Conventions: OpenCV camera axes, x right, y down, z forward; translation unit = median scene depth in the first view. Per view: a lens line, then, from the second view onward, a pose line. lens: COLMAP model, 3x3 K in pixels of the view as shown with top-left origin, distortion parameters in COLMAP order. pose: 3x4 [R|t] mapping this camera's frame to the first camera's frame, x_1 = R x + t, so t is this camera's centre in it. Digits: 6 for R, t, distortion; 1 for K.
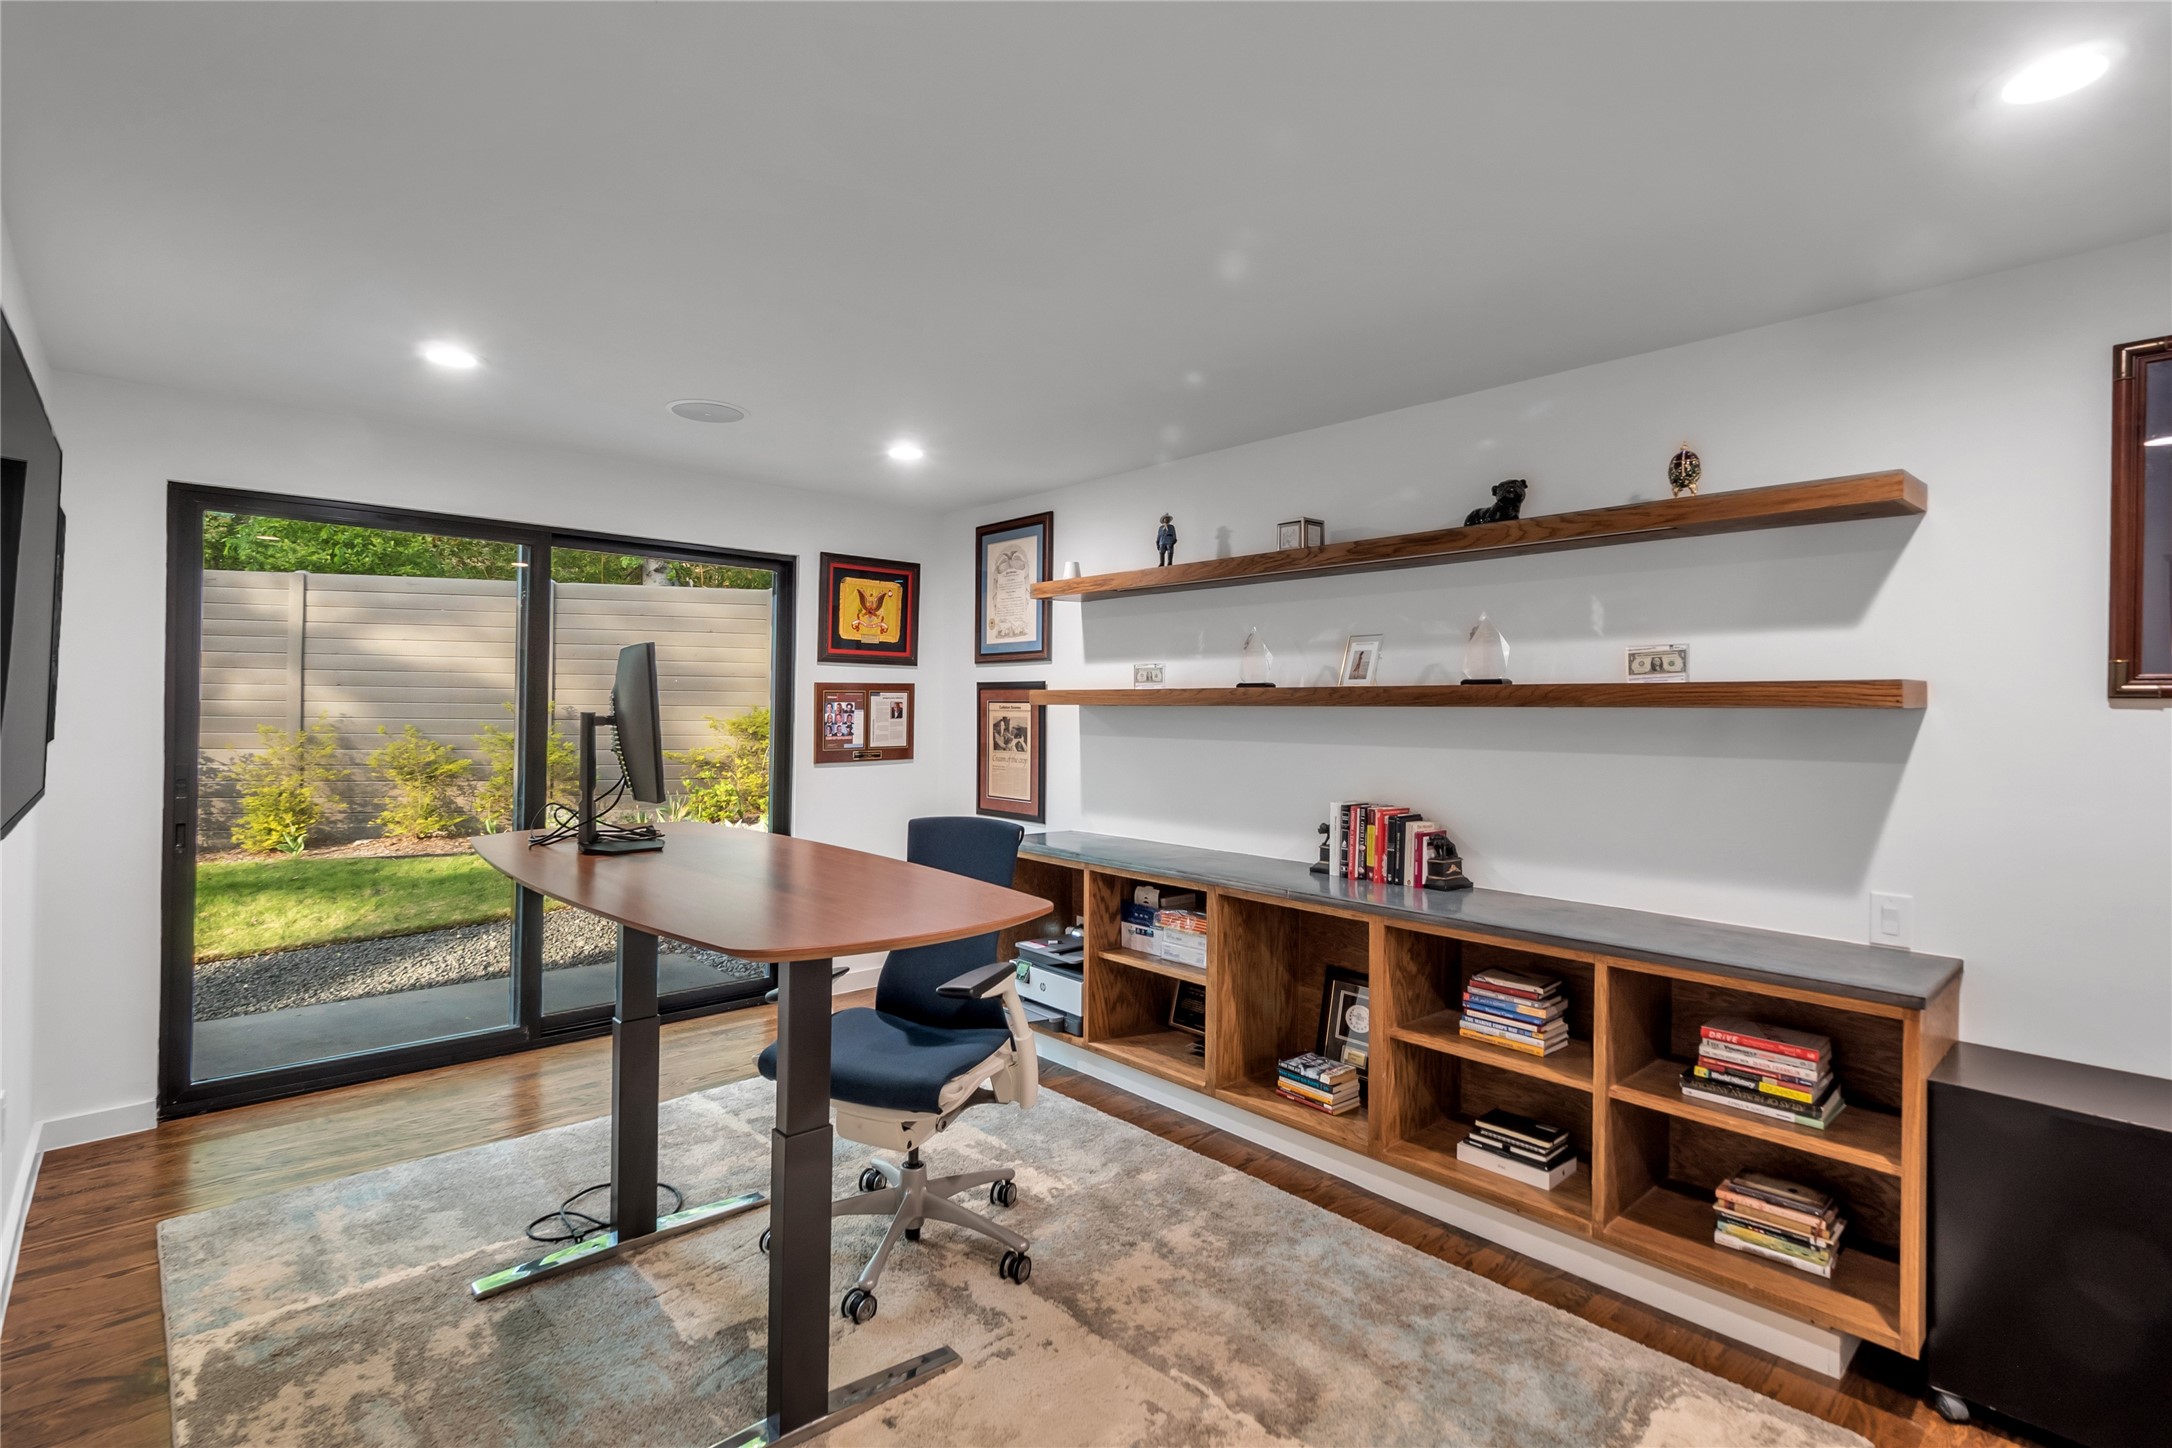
lens RADIAL K [[1009.1, 0, 1086.9], [0, 1009.1, 716.3], [0, 0, 1]] dist [0.029610, 0.000169]
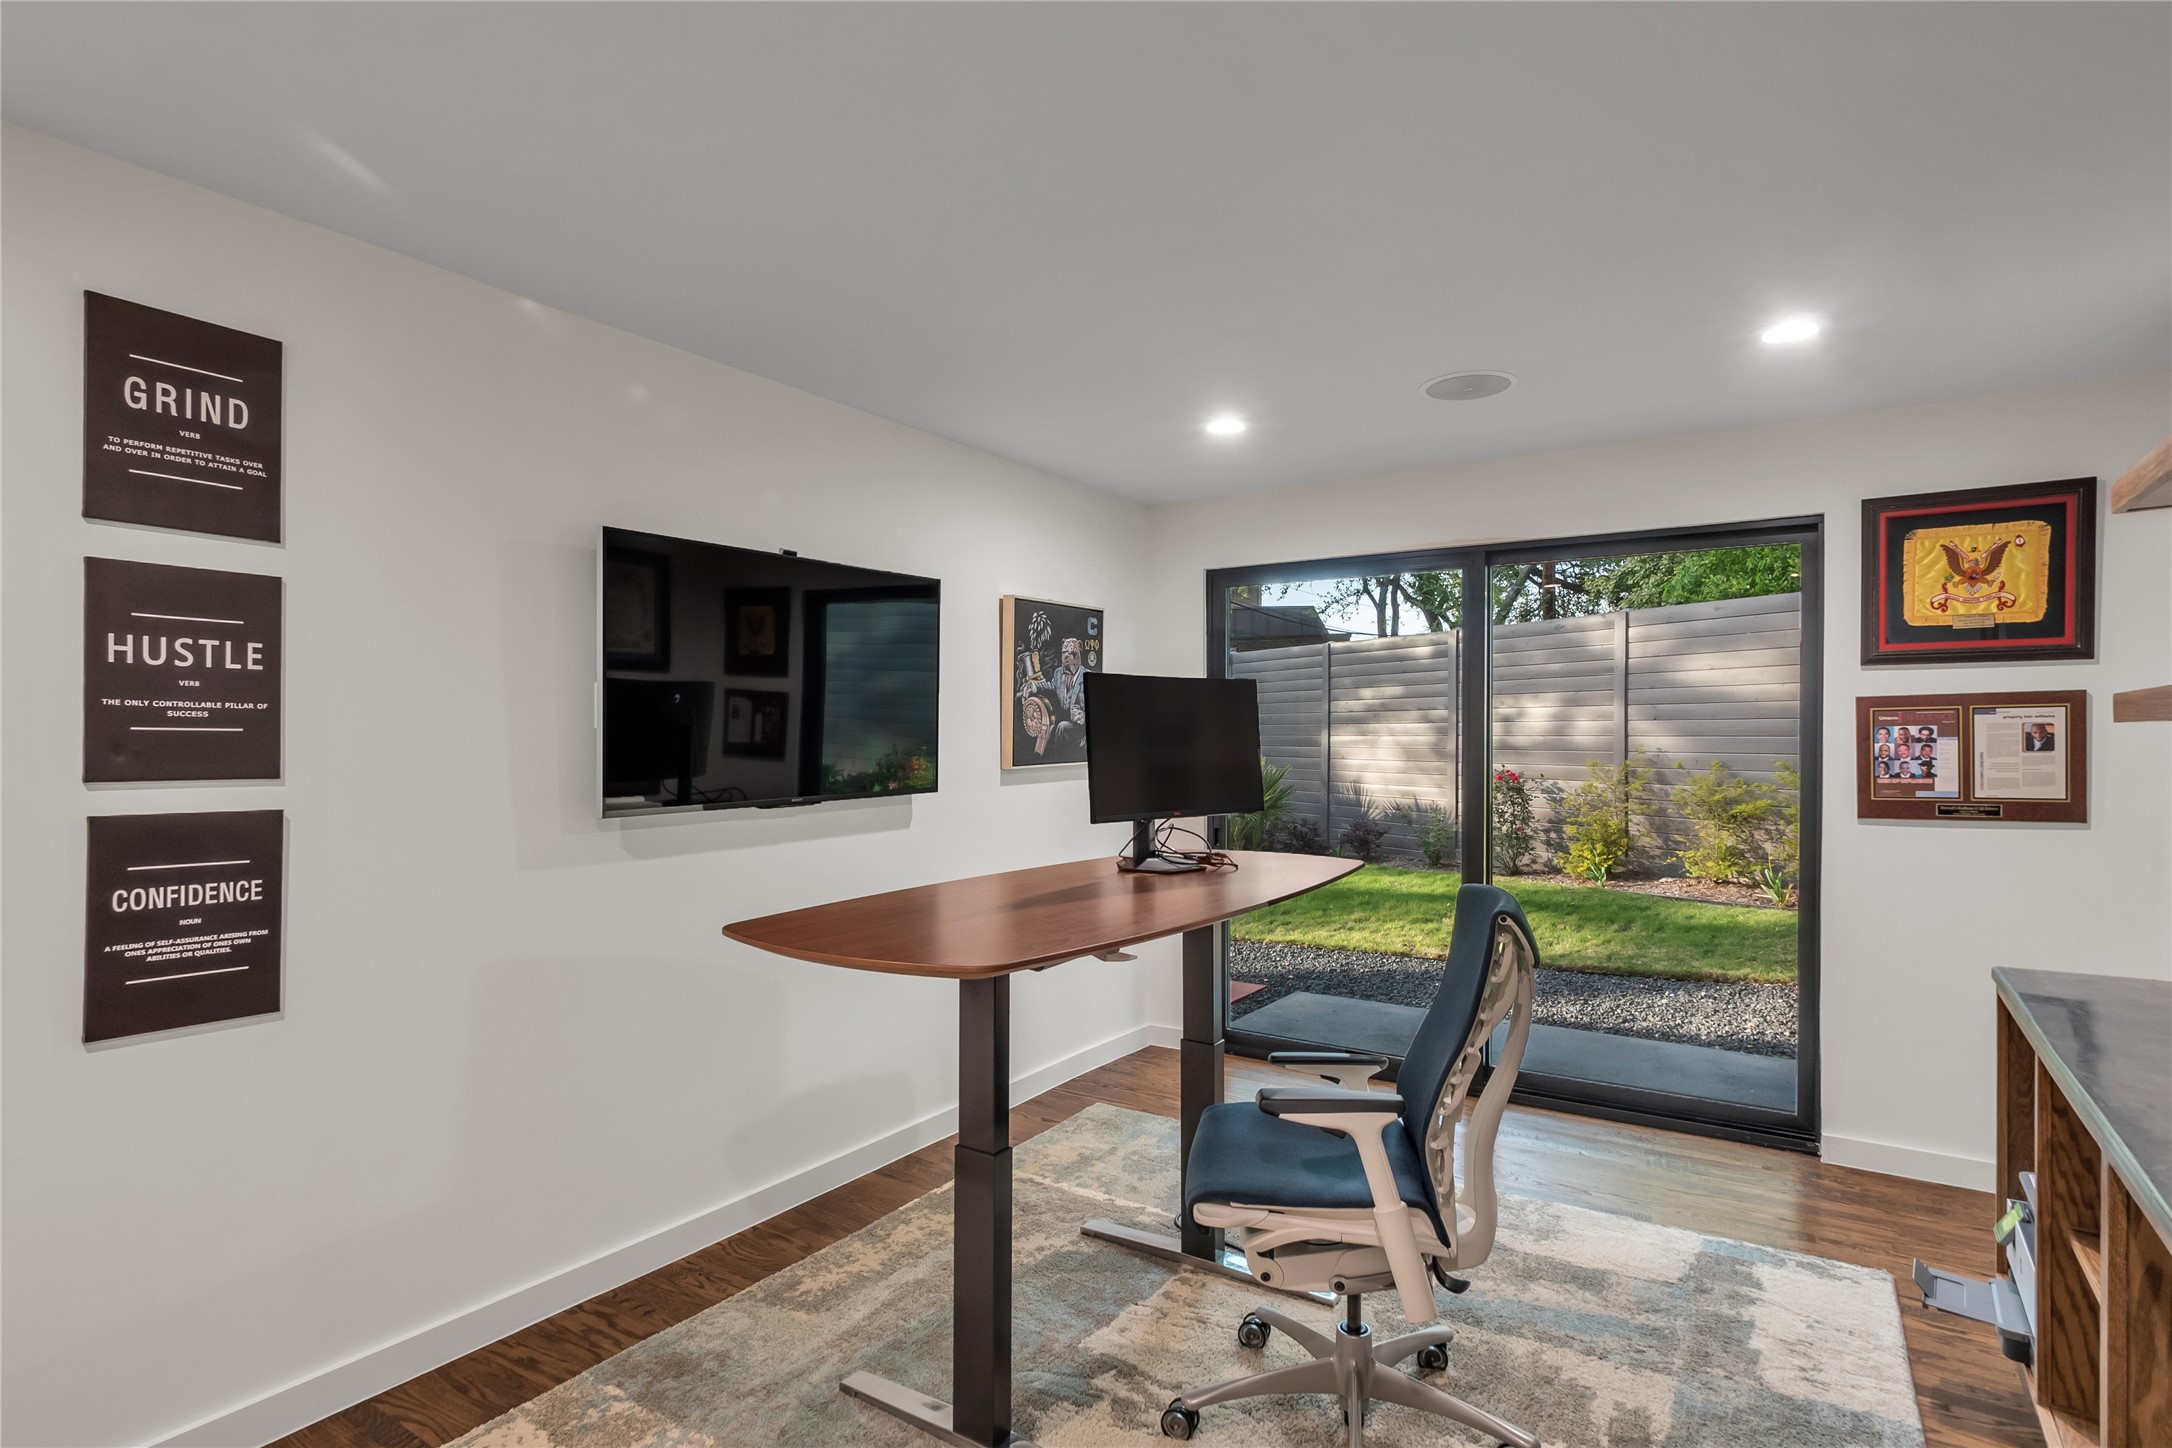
lens RADIAL K [[1155.1, 0, 1088.4], [0, 1155.1, 731.8], [0, 0, 1]] dist [0.002217, -0.000142]
pose [[0.245445, -0.016695, -0.969267, 0.332613], [0.000142, 0.999852, -0.017186, 0.002492], [0.969410, 0.004080, 0.245411, 0.306764]]
